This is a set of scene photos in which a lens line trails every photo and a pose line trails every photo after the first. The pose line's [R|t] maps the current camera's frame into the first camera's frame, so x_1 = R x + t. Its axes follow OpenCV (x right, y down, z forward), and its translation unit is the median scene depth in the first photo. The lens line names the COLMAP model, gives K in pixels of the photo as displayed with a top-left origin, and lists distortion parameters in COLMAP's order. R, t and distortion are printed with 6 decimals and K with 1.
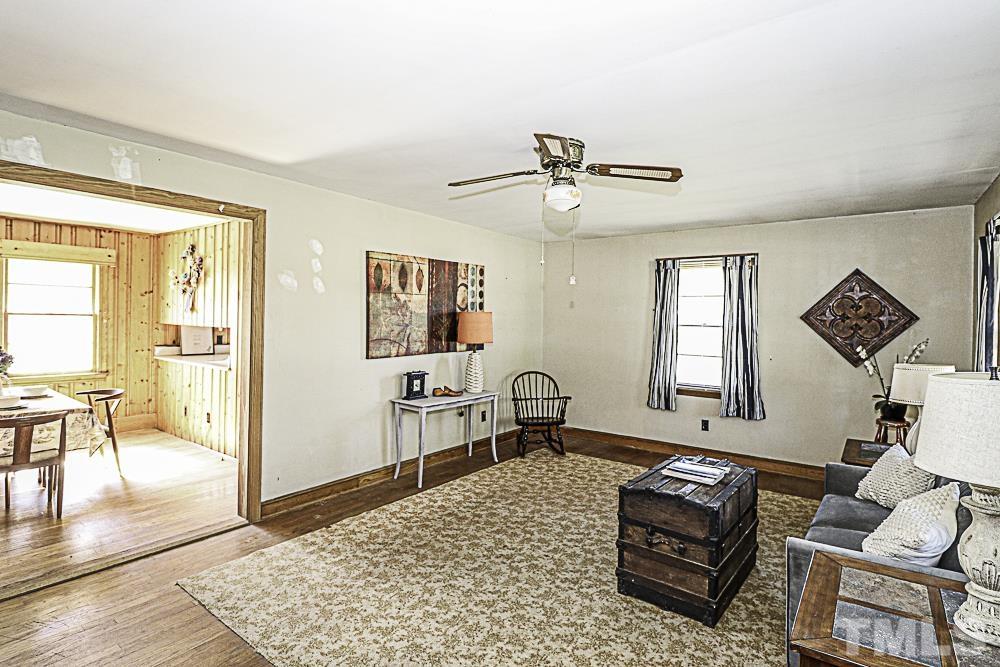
lens RADIAL K [[505.2, 0, 515.6], [0, 505.2, 327.1], [0, 0, 1]] dist [0.002004, -0.009702]
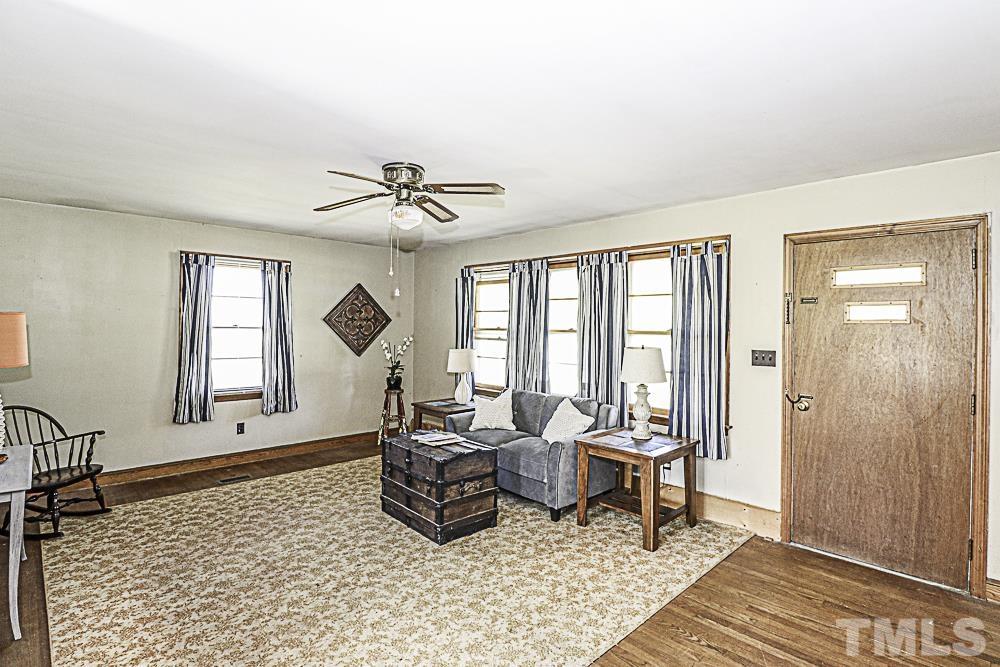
lens RADIAL K [[505.2, 0, 515.6], [0, 505.2, 327.1], [0, 0, 1]] dist [0.002004, -0.009702]
pose [[0.157405, -0.019952, 0.987333, -0.573528], [0.003357, 0.999801, 0.019669, -0.023243], [-0.987528, 0.000219, 0.157441, 0.356892]]
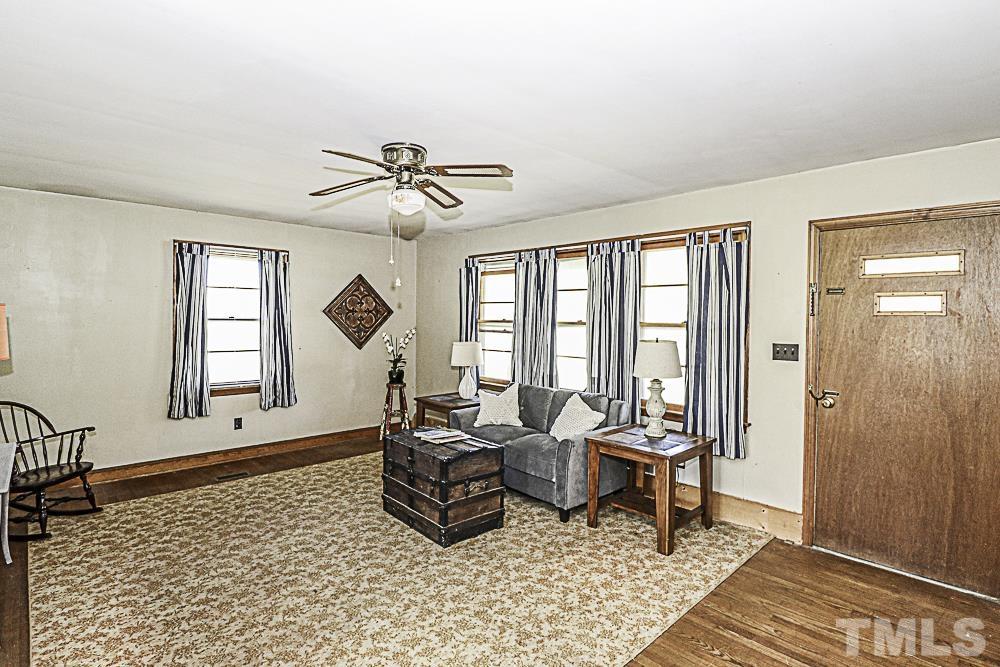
lens RADIAL K [[507.3, 0, 516.2], [0, 507.3, 327.7], [0, 0, 1]] dist [0.001744, -0.010620]
pose [[0.162468, -0.036544, 0.986037, -0.538827], [0.002998, 0.999328, 0.036542, -0.022504], [-0.986709, -0.002980, 0.162468, 0.368734]]
